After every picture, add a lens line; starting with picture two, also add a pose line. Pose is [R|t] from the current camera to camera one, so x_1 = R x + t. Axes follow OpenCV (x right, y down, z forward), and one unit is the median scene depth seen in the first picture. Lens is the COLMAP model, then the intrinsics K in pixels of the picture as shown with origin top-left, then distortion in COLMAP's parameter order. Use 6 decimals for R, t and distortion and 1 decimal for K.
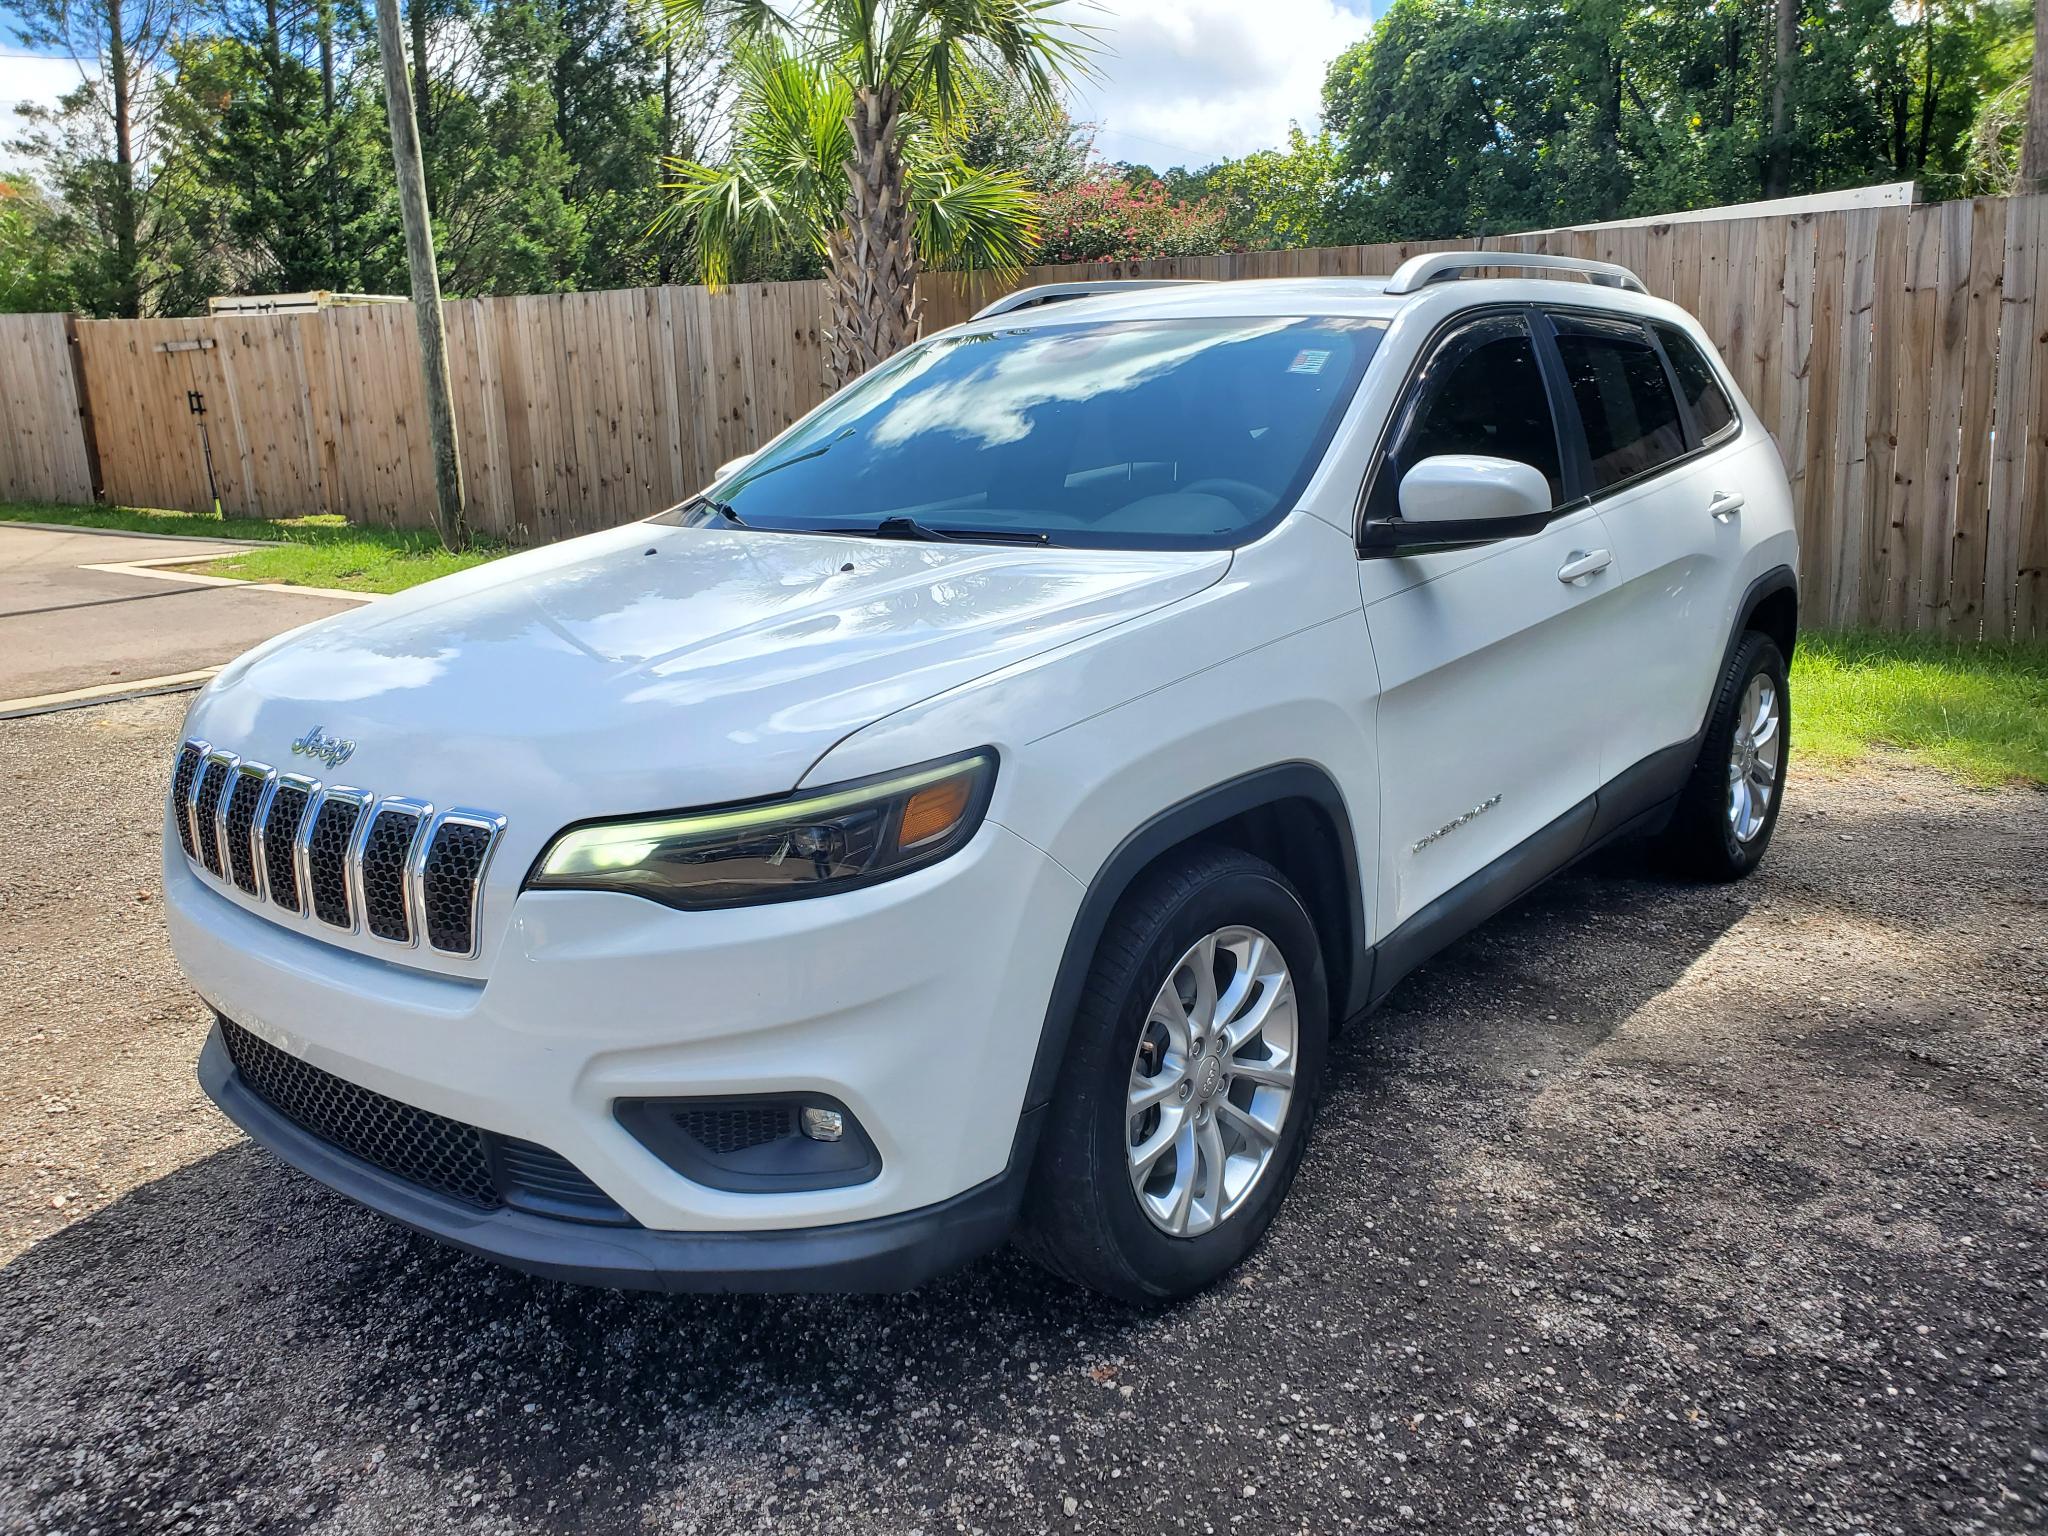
lens RADIAL K [[1591.7, 0, 986.3], [0, 1591.7, 759.1], [0, 0, 1]] dist [0.000645, 0.024689]
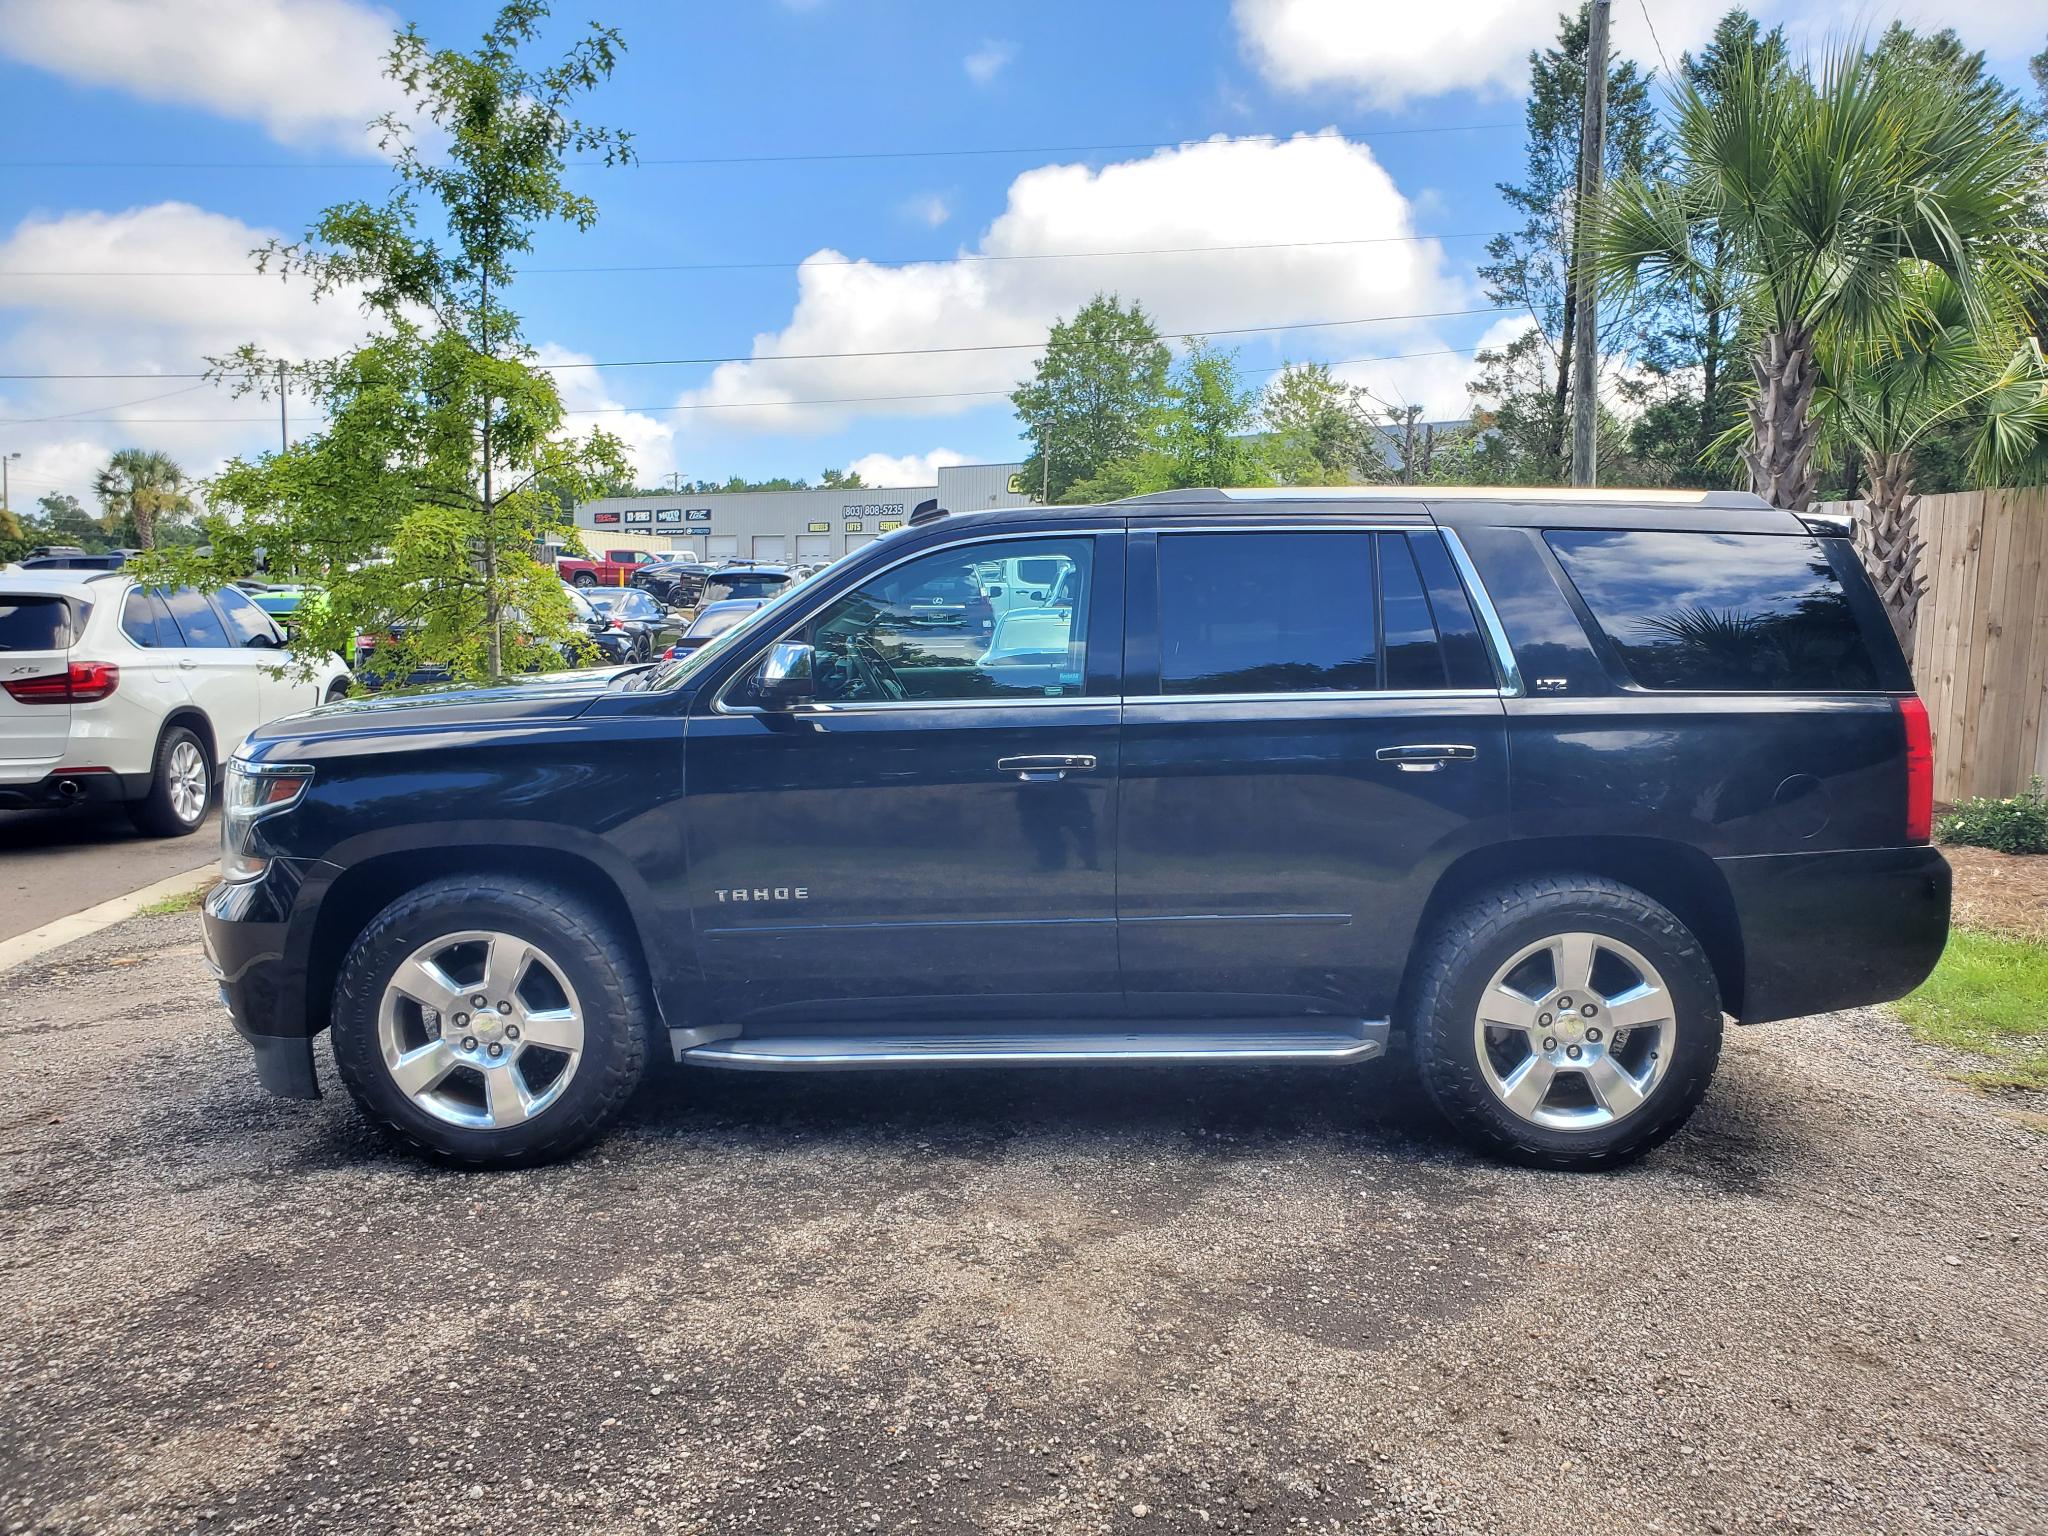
lens RADIAL K [[1603.4, 0, 1086.9], [0, 1603.4, 763.9], [0, 0, 1]] dist [0.007097, 0.013542]
pose [[0.631130, 0.111613, -0.767605, 0.443969], [-0.191654, 0.981350, -0.014887, -0.051155], [0.751628, 0.156510, 0.640750, 0.065695]]
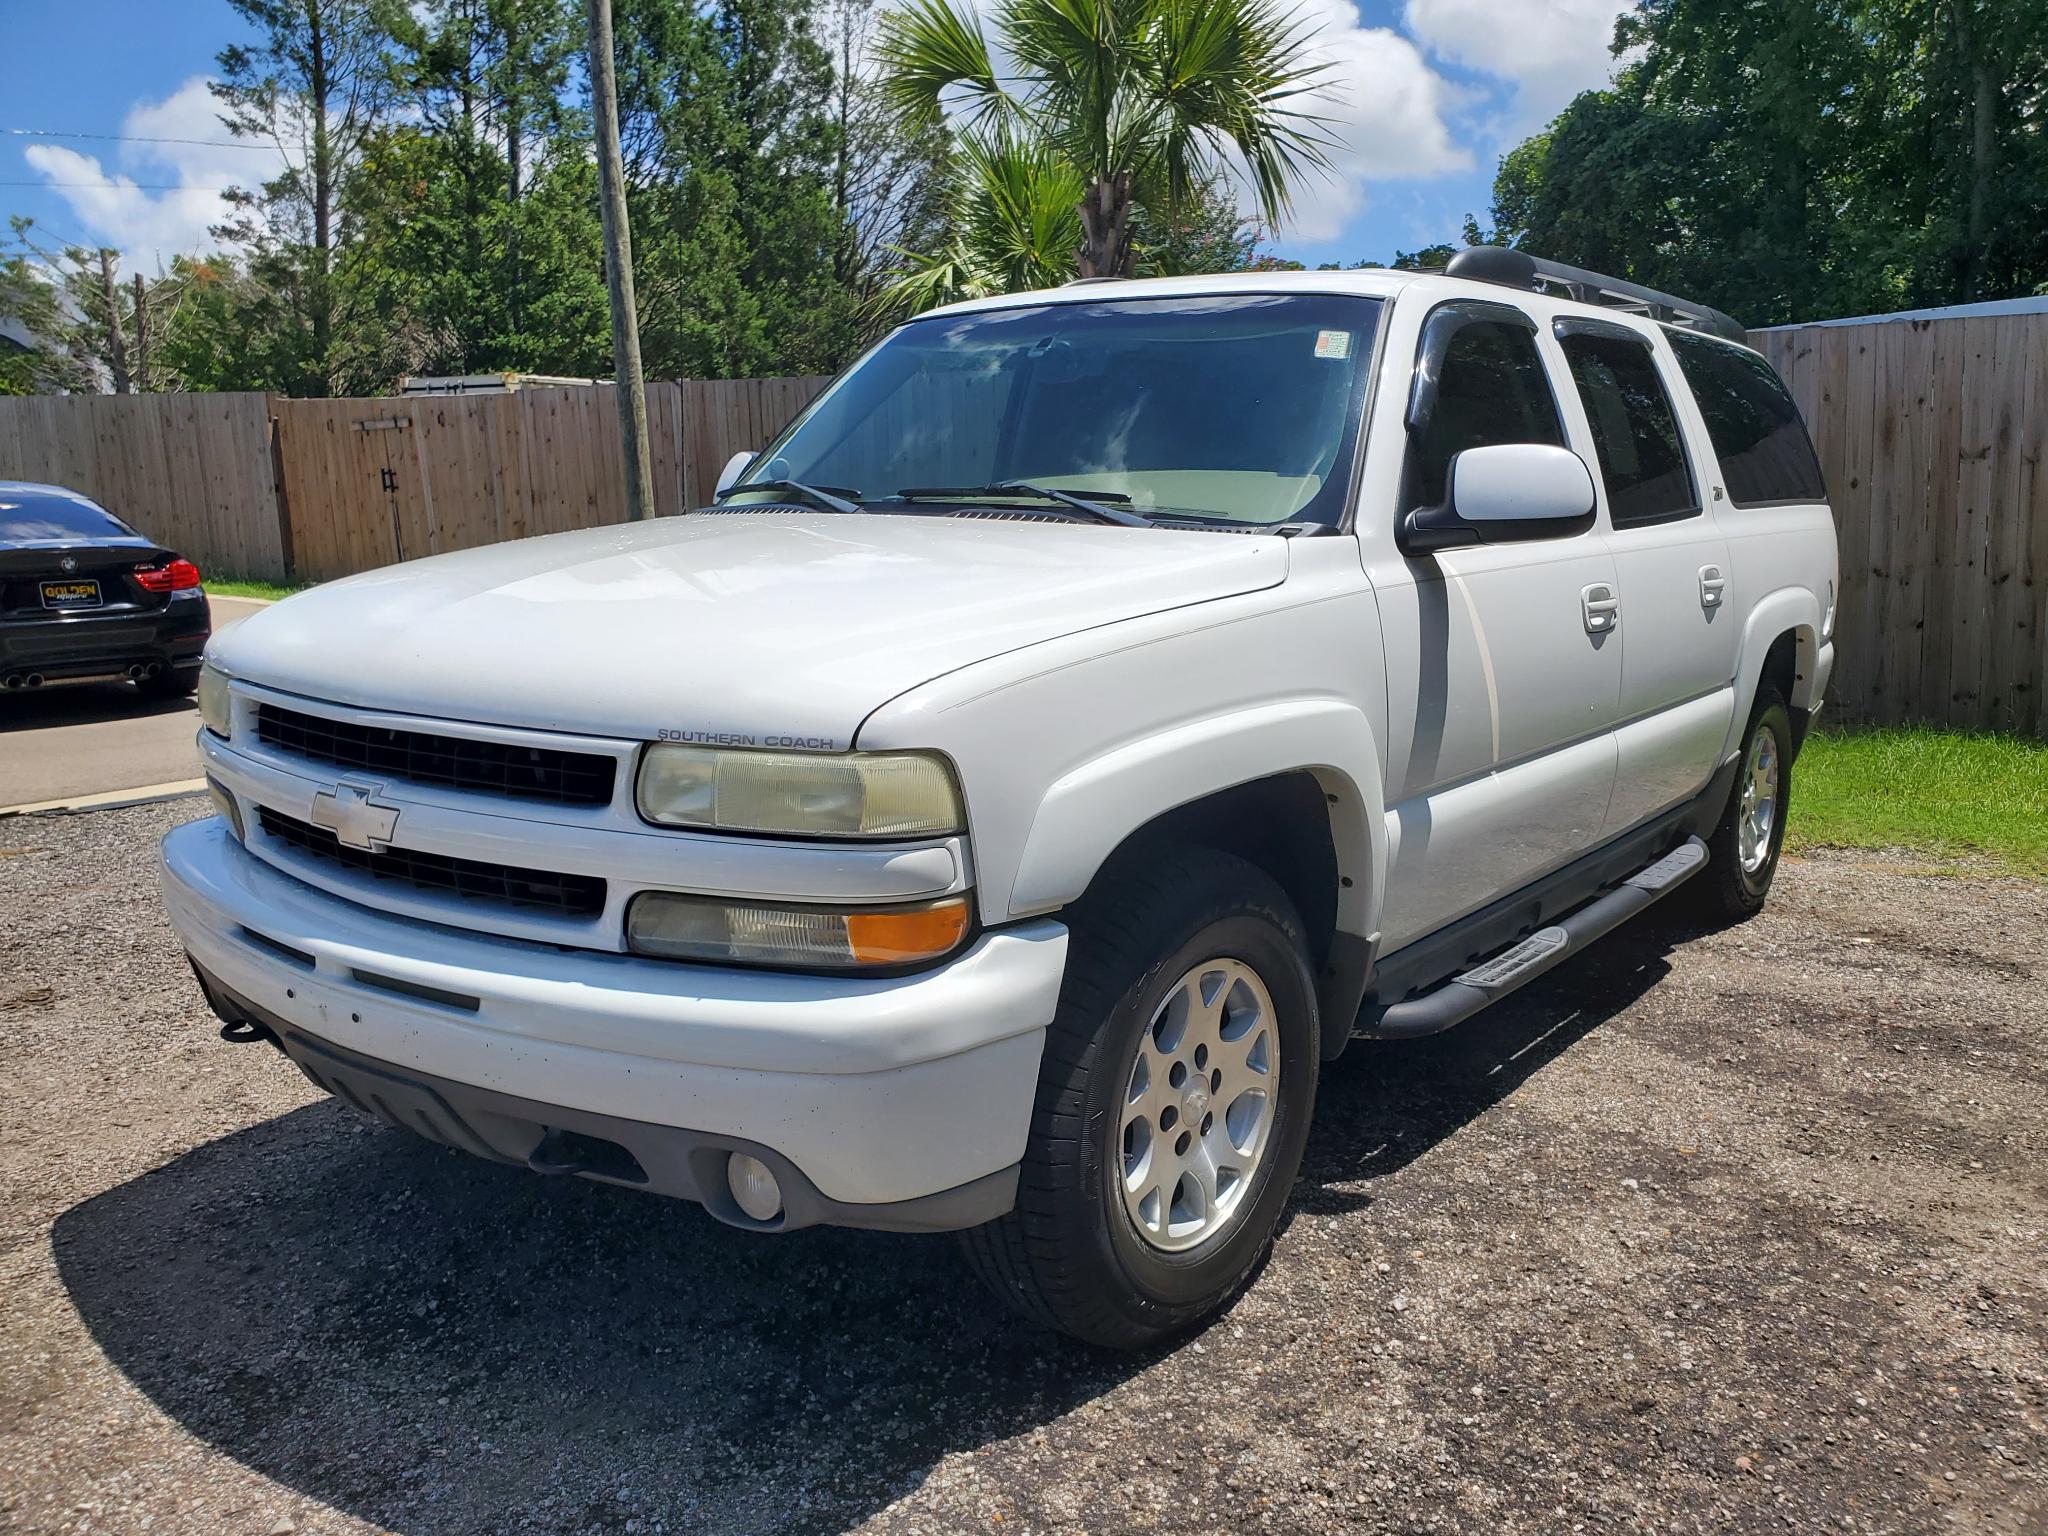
lens RADIAL K [[1608.6, 0, 1042.0], [0, 1608.6, 784.4], [0, 0, 1]] dist [-0.002634, 0.022764]
pose [[0.998567, 0.025655, -0.046975, -0.052553], [-0.027560, 0.998805, -0.040368, -0.001691], [0.045883, 0.041605, 0.998080, 0.015620]]
